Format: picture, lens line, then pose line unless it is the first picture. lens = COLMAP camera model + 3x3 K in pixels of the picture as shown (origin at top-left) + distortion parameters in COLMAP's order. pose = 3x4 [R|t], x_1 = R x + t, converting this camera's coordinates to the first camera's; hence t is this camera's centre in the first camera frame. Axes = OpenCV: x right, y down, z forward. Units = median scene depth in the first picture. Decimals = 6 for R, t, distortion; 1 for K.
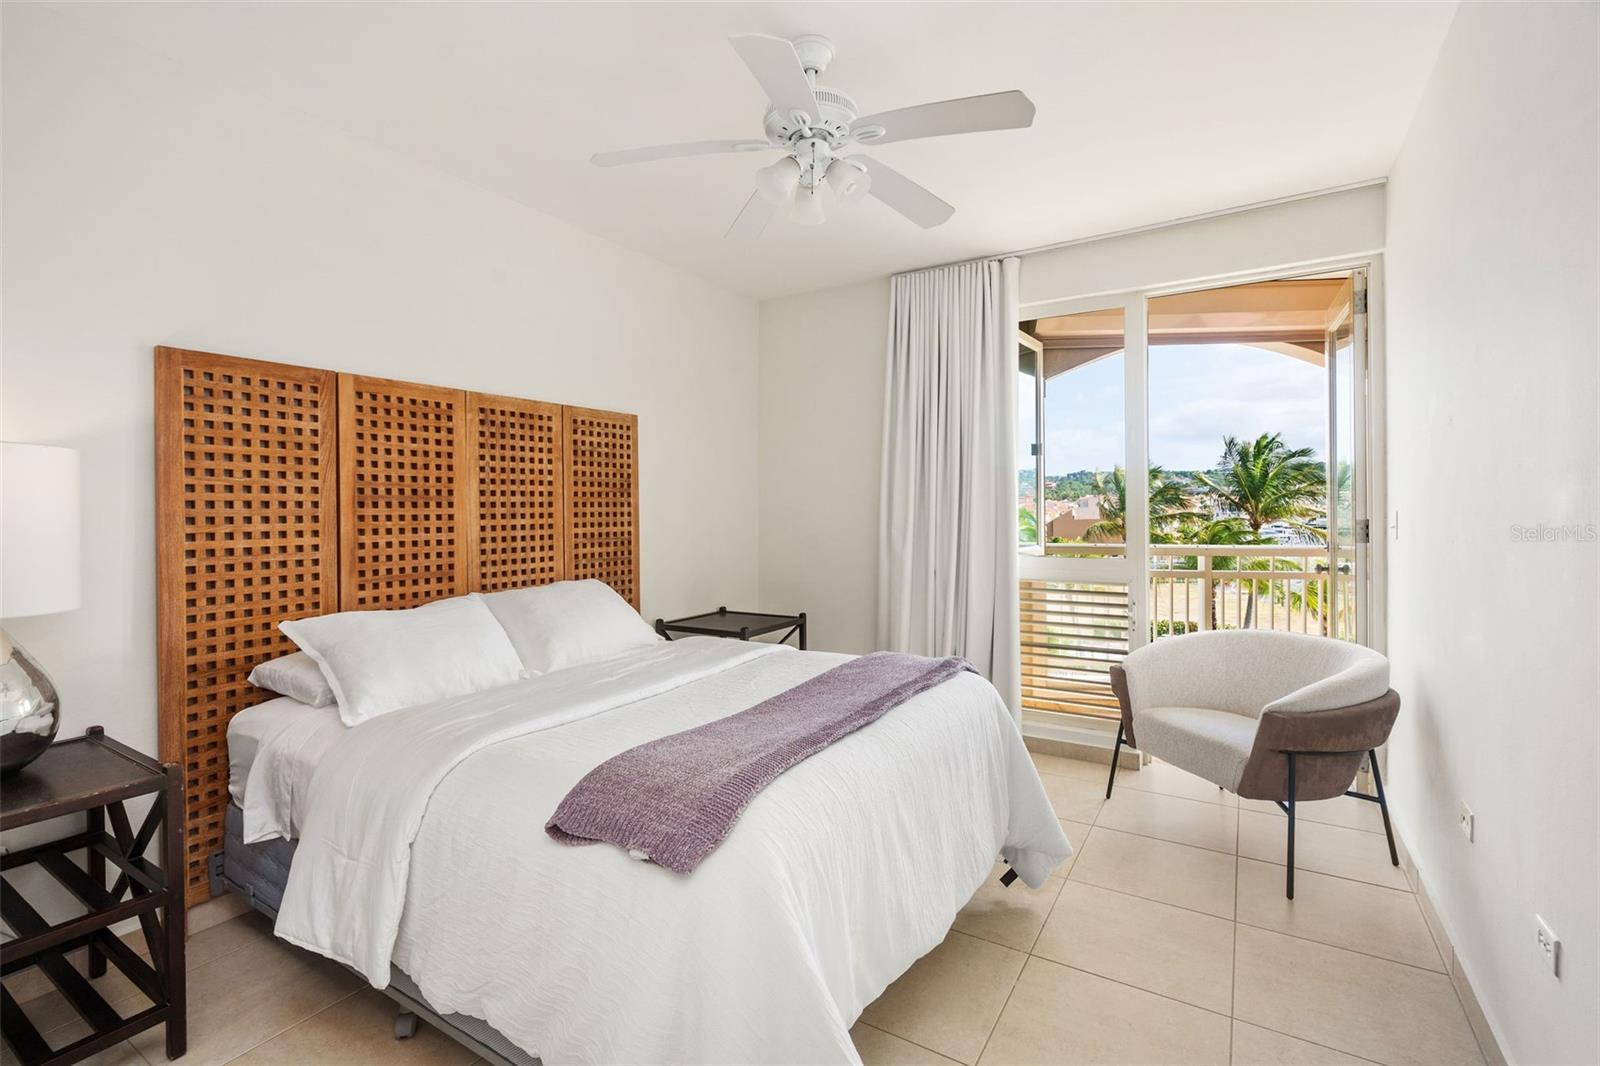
lens RADIAL K [[704.5, 0, 783.3], [0, 704.5, 544.1], [0, 0, 1]] dist [-0.000417, 0.000349]
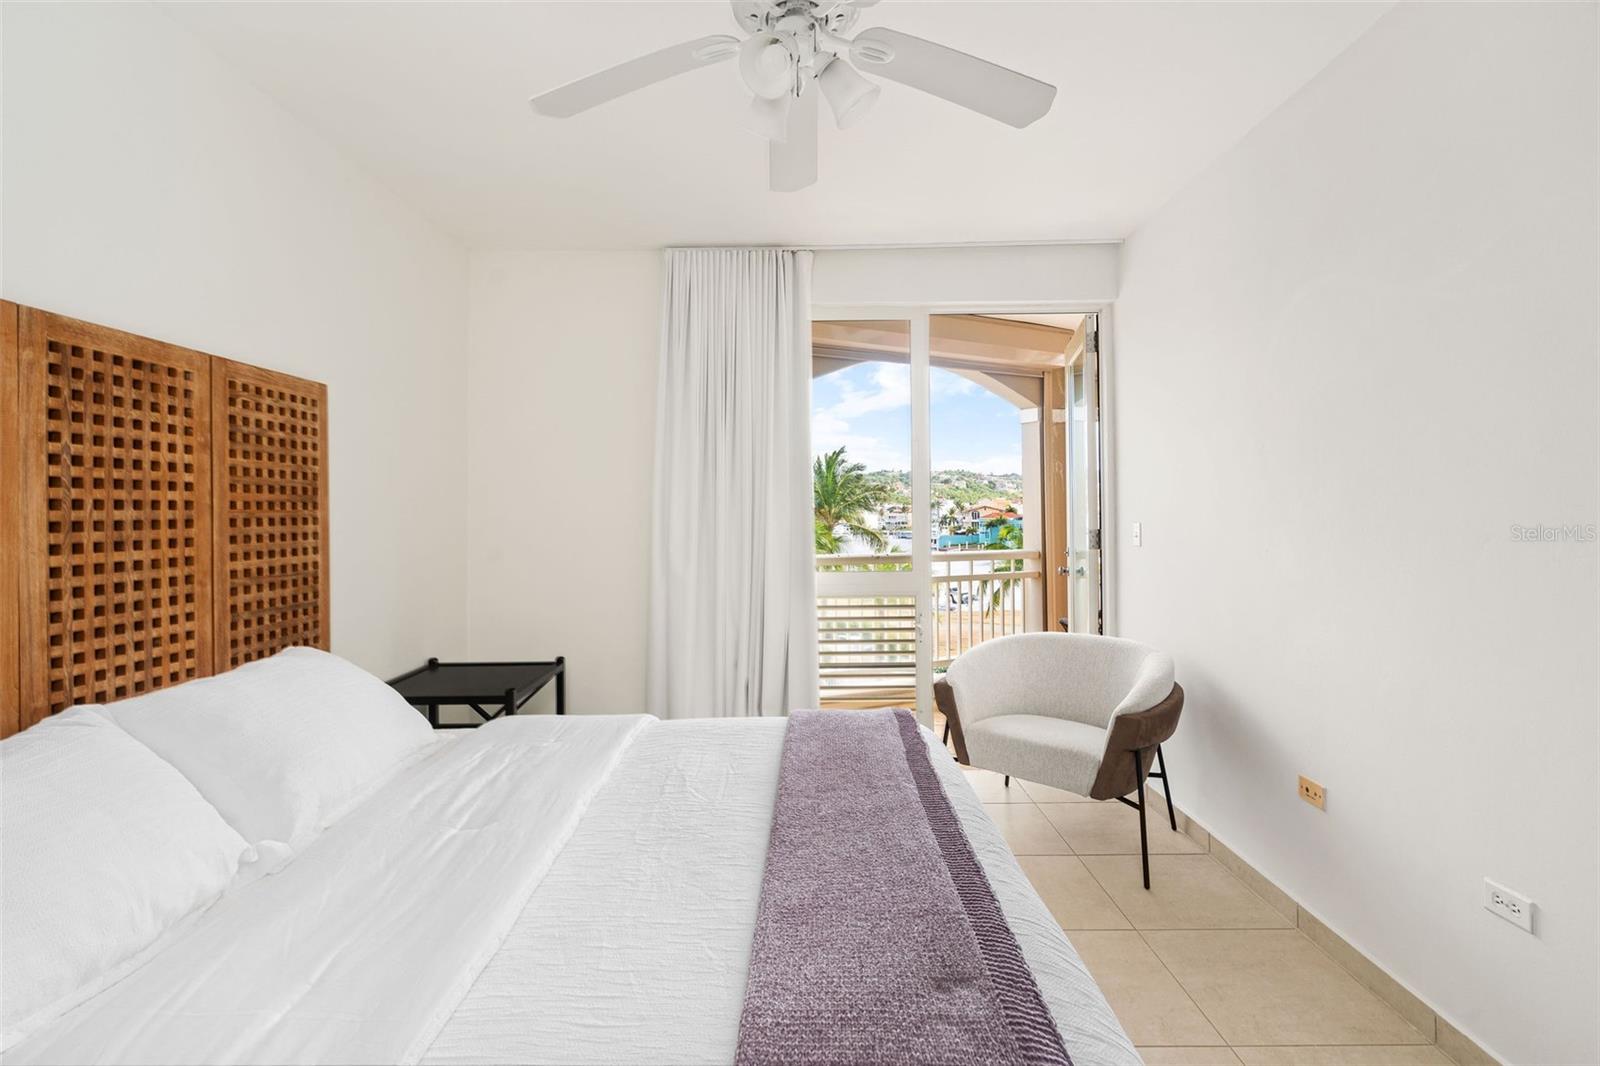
lens RADIAL K [[723.2, 0, 795.7], [0, 723.2, 528.7], [0, 0, 1]] dist [0.000575, 0.000449]
pose [[0.854850, -0.014034, 0.518685, -0.213464], [0.029918, 0.999304, -0.022268, -0.023715], [-0.518012, 0.034554, 0.854675, 0.233338]]
